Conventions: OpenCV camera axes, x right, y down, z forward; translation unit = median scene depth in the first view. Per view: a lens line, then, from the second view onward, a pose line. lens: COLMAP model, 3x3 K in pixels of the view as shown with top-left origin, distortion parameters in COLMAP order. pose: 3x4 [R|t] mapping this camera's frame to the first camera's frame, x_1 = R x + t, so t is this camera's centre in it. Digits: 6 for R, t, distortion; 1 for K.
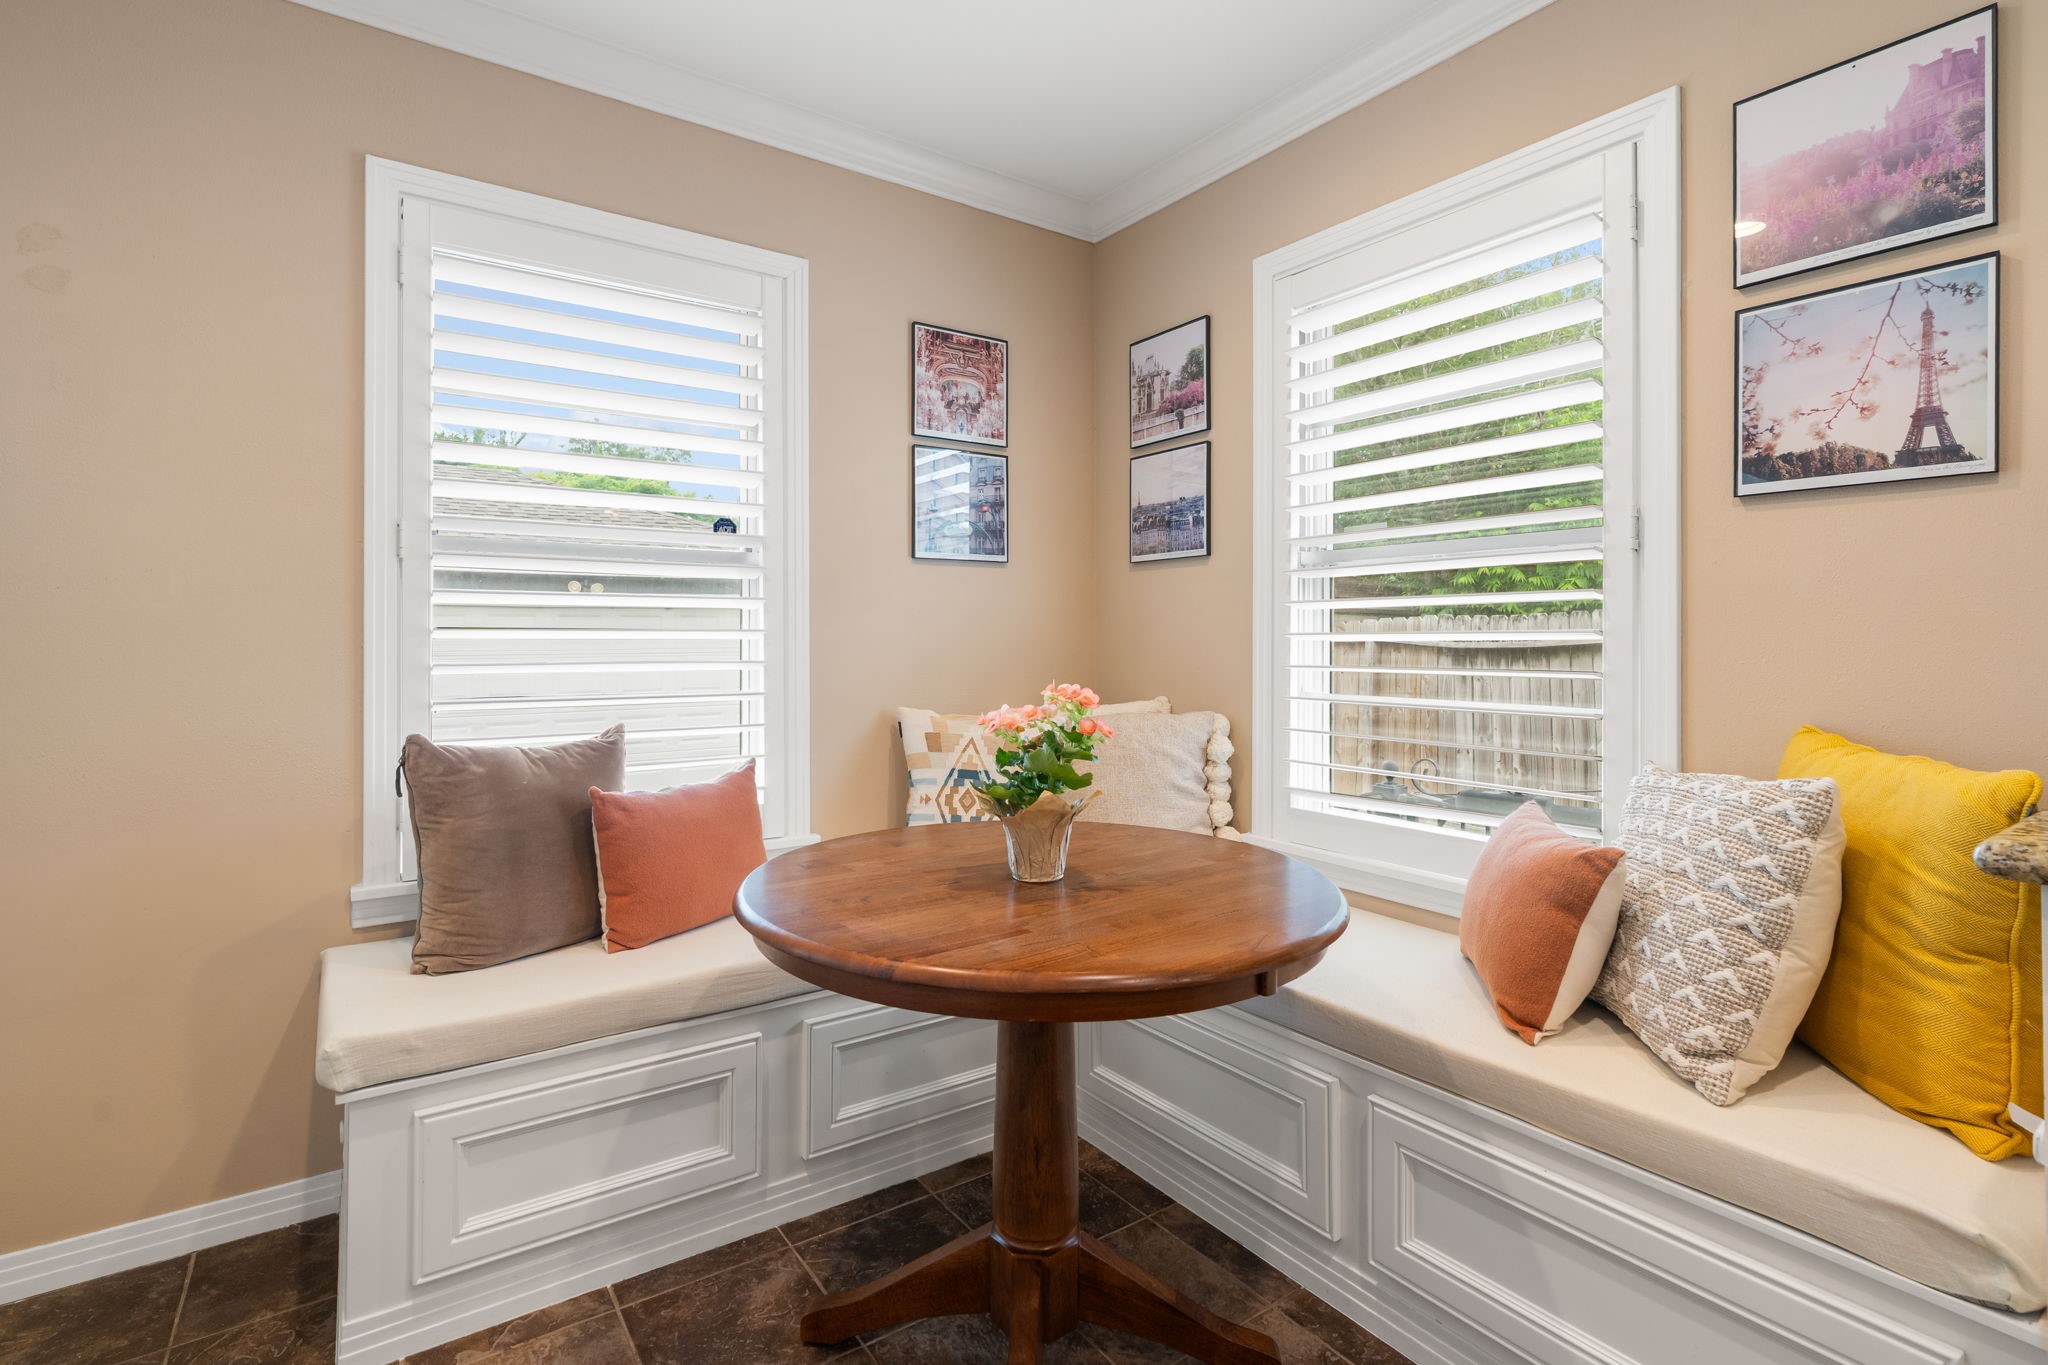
lens RADIAL K [[978.6, 0, 1018.0], [0, 978.6, 628.0], [0, 0, 1]] dist [-0.001763, -0.000349]
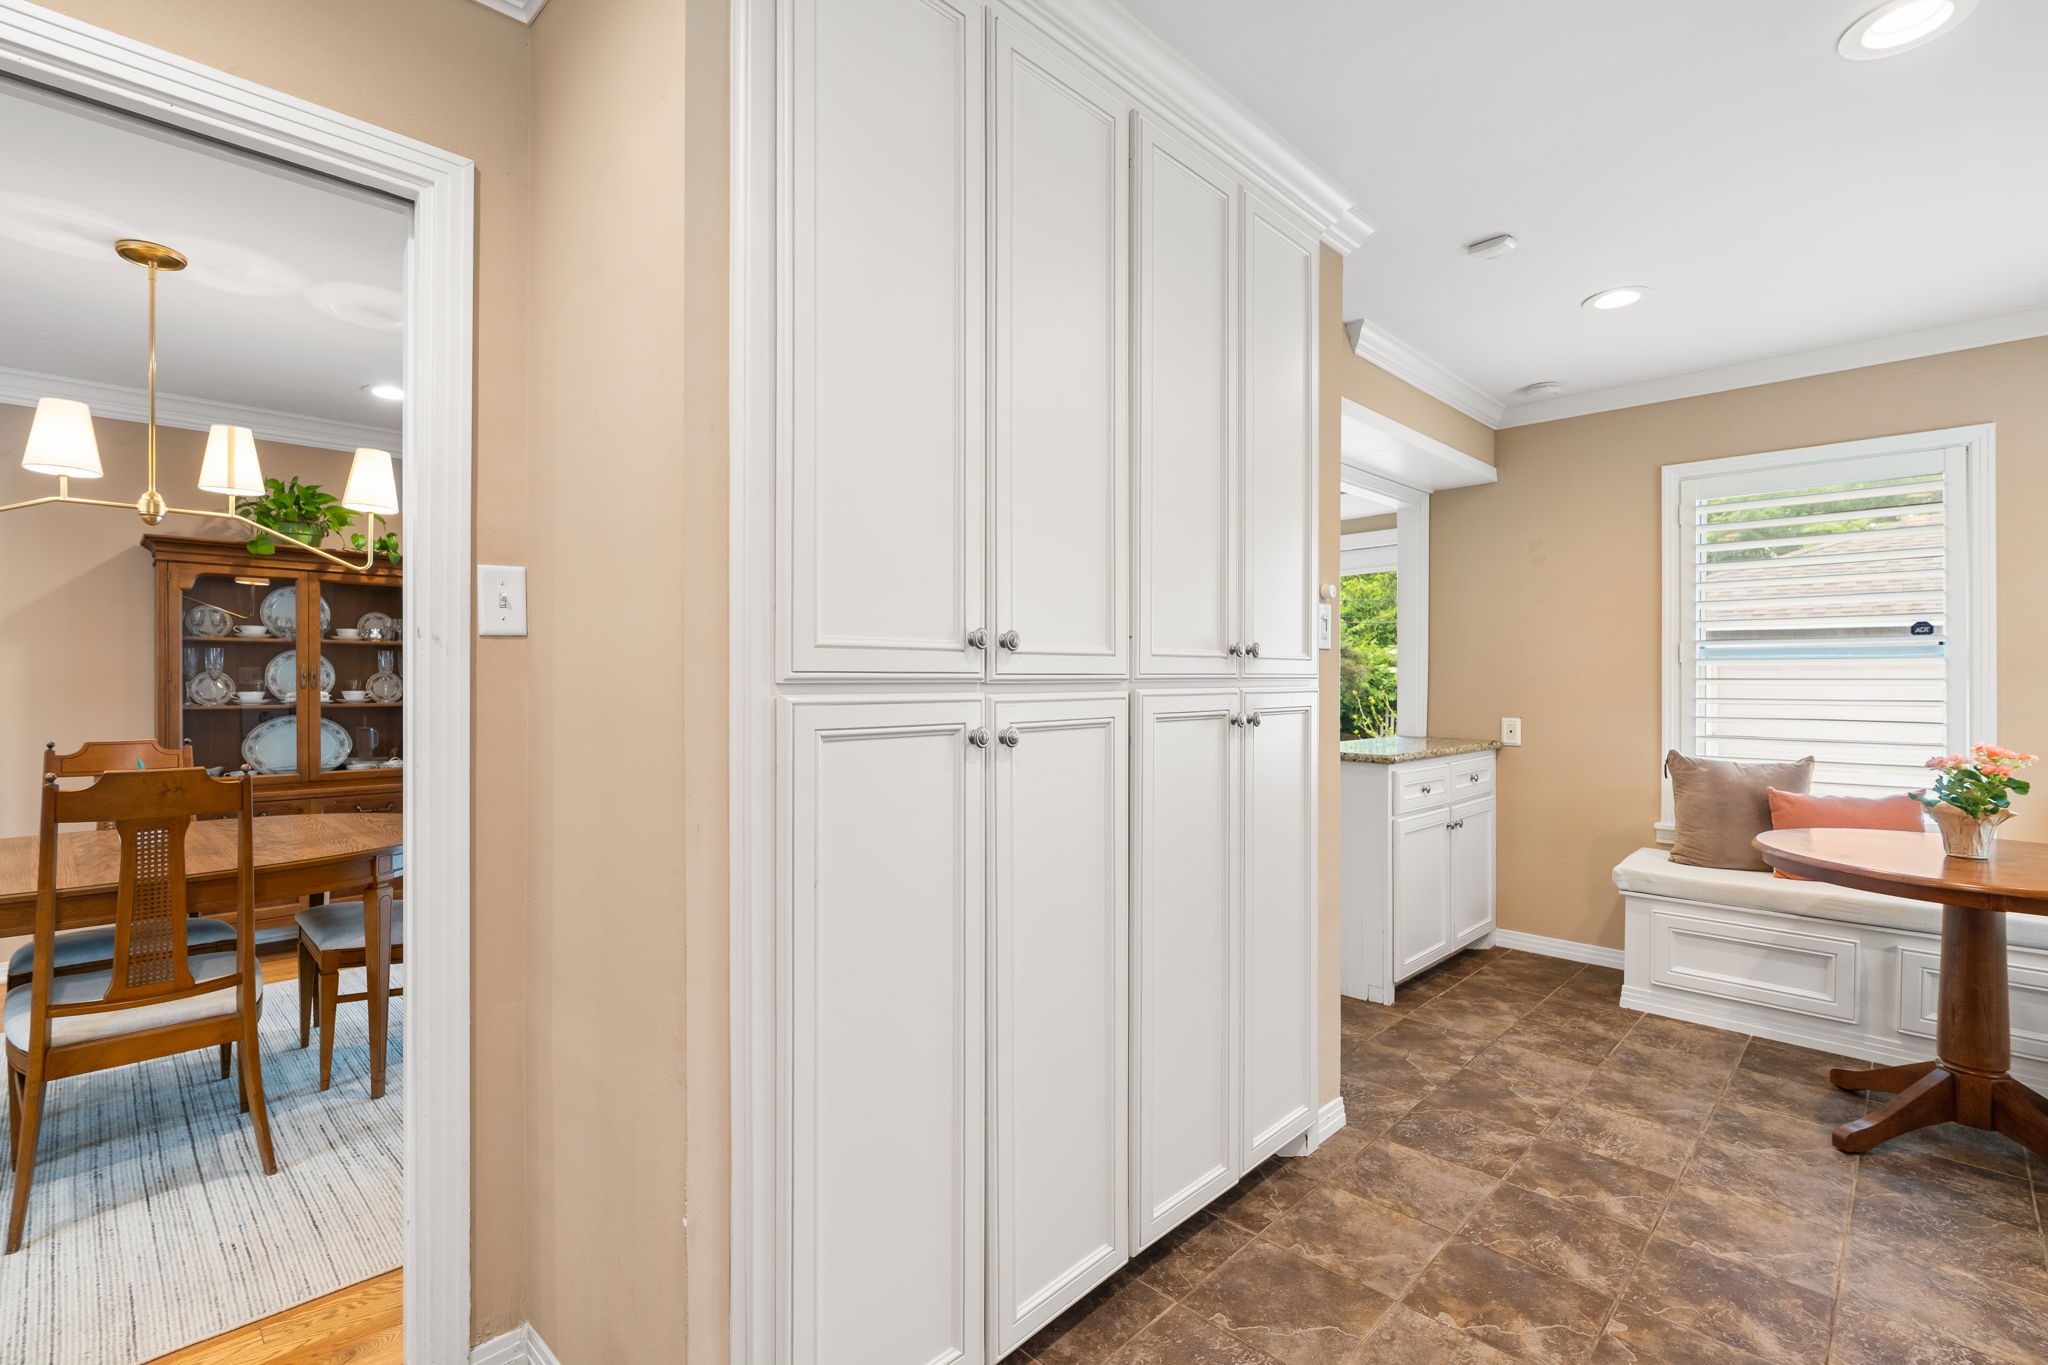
lens RADIAL K [[916.0, 0, 1024.0], [0, 916.0, 682.5], [0, 0, 1]] dist [0.000365, 0.000125]
pose [[0.198350, 0.003706, -0.980124, 1.025632], [0.003831, 0.999982, 0.004557, -0.048182], [0.980124, -0.004658, 0.198332, -0.747549]]
